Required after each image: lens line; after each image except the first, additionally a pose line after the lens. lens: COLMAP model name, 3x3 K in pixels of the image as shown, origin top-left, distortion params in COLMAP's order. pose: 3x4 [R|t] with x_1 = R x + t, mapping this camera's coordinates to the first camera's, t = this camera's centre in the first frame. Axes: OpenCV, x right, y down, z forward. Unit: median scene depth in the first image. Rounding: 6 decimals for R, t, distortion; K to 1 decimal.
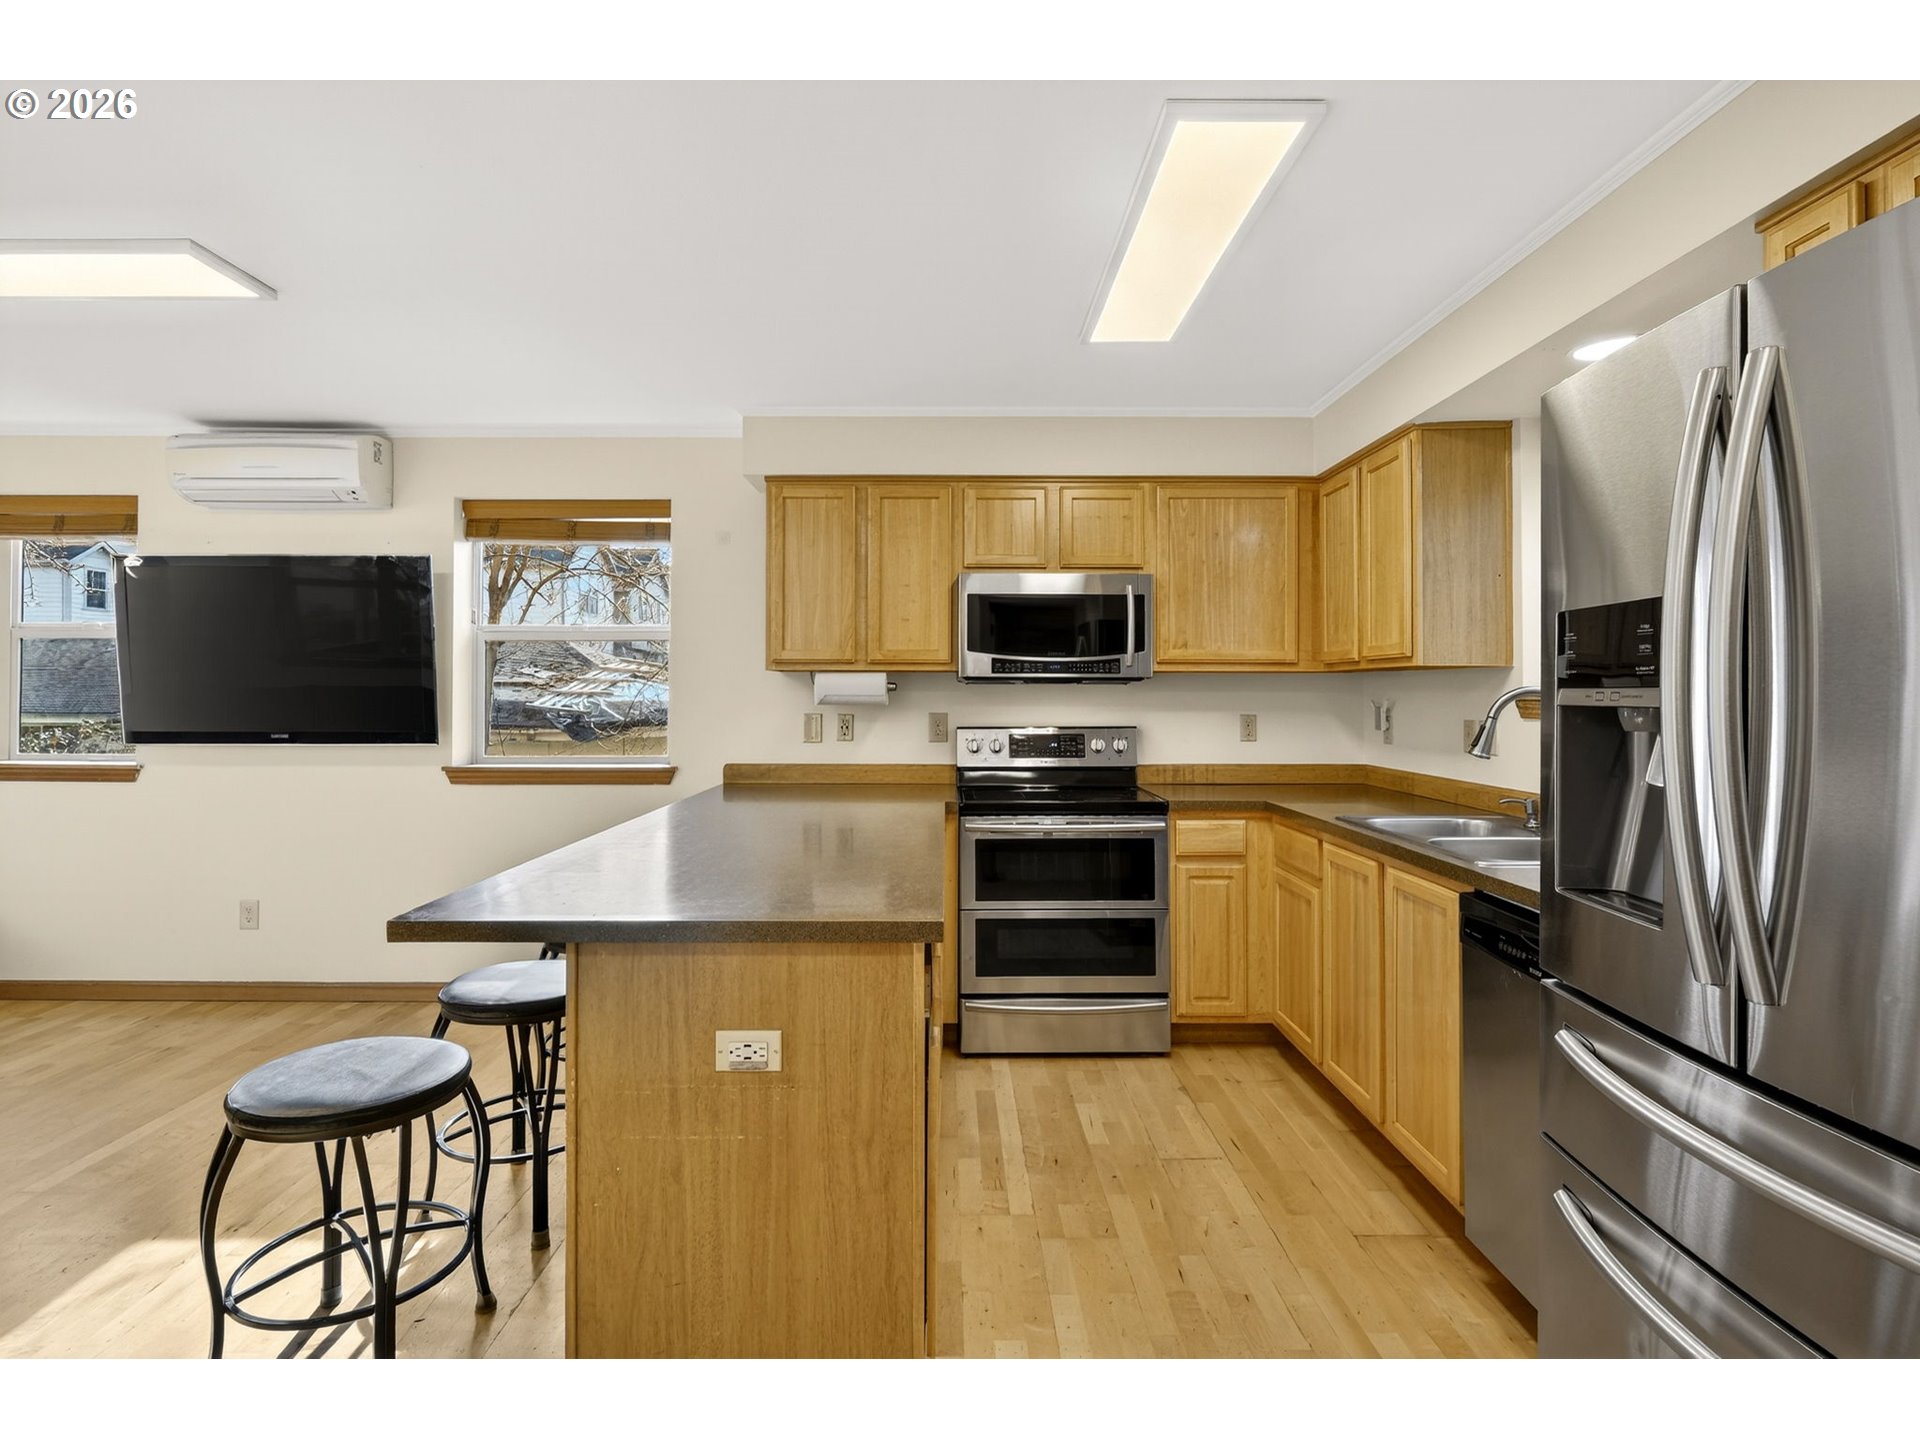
lens RADIAL K [[961.6, 0, 951.1], [0, 961.6, 686.6], [0, 0, 1]] dist [-0.002062, -0.000325]
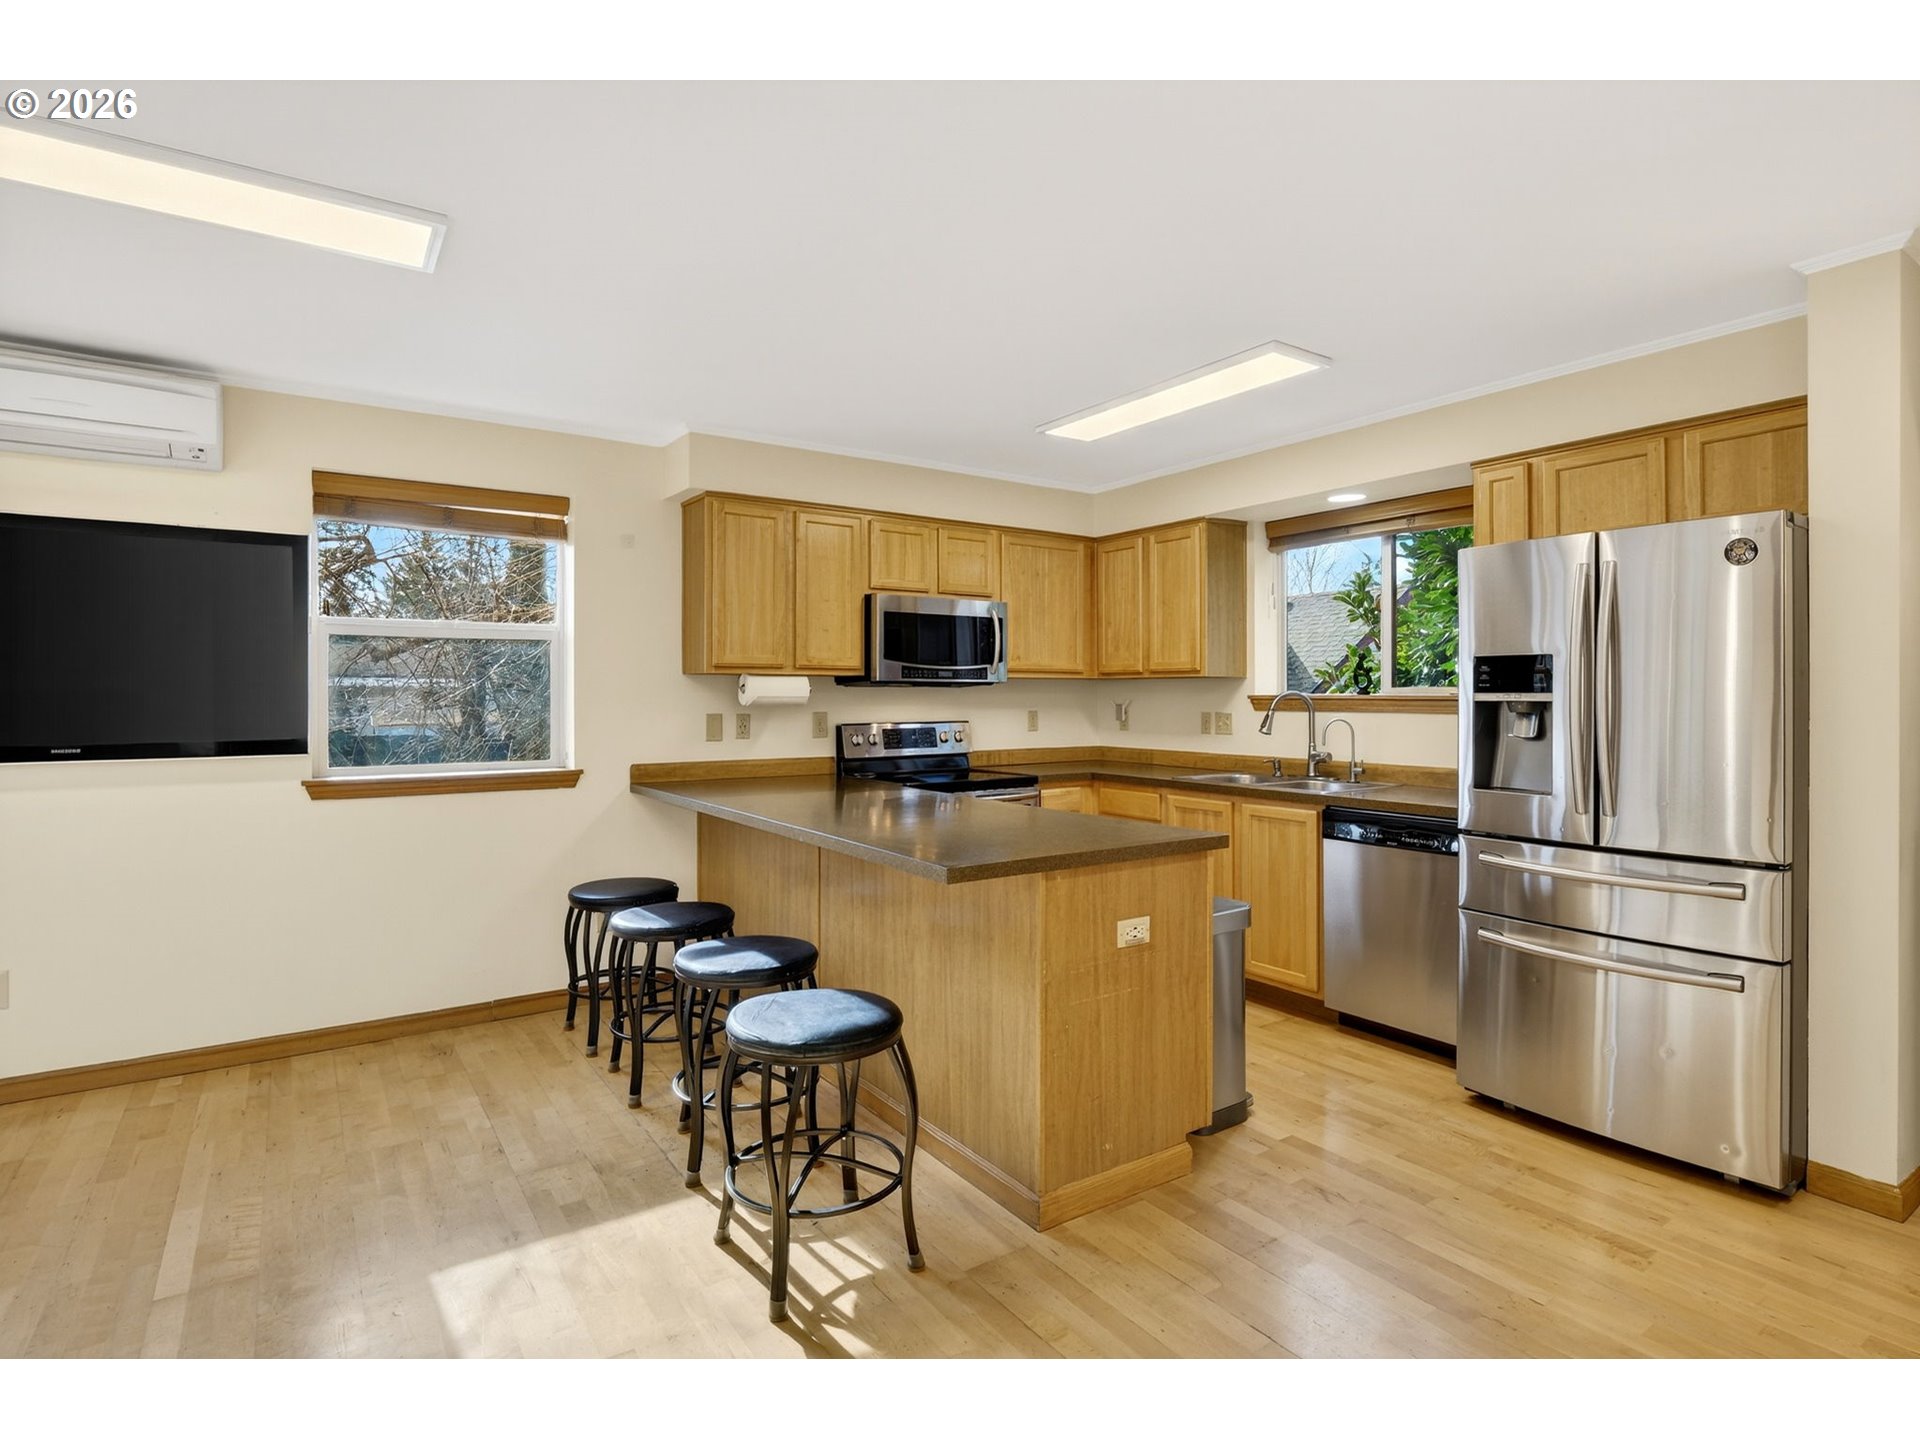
lens RADIAL K [[975.6, 0, 949.3], [0, 975.6, 694.2], [0, 0, 1]] dist [-0.003651, -0.001334]
pose [[0.830203, -0.000689, 0.557460, -0.579595], [-0.003151, 0.999977, 0.005928, -0.001238], [-0.557452, -0.006678, 0.830183, -0.047678]]
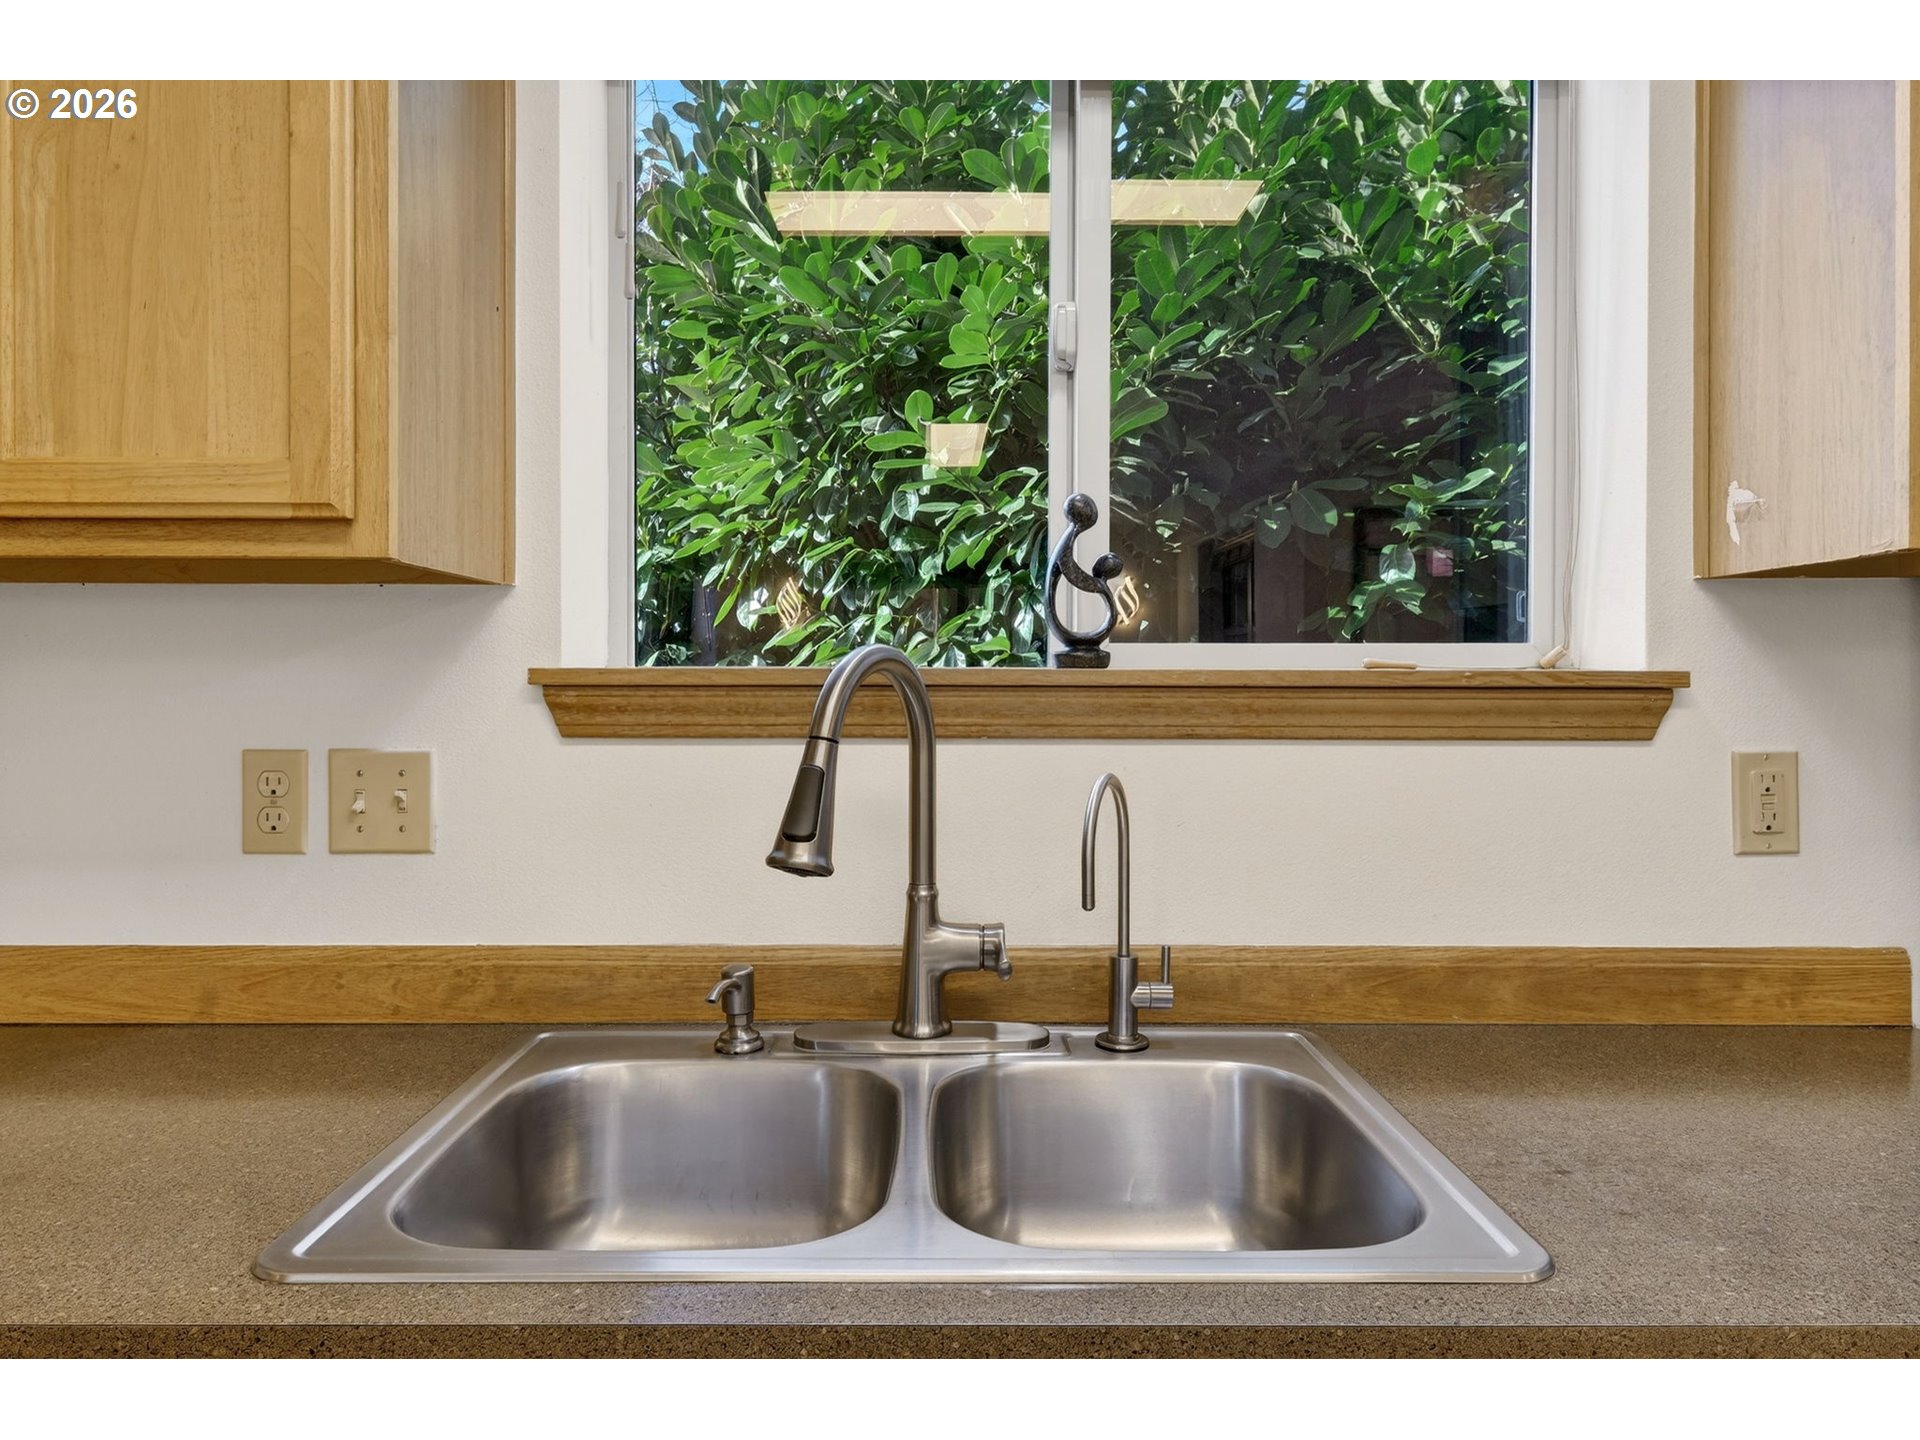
lens RADIAL K [[1275.4, 0, 955.6], [0, 1275.4, 691.1], [0, 0, 1]] dist [-0.001744, -0.000708]
pose [[0.001743, -0.007179, 0.999973, 0.106920], [-0.009803, 0.999926, 0.007196, 0.009368], [-0.999950, -0.009816, 0.001673, 0.682576]]
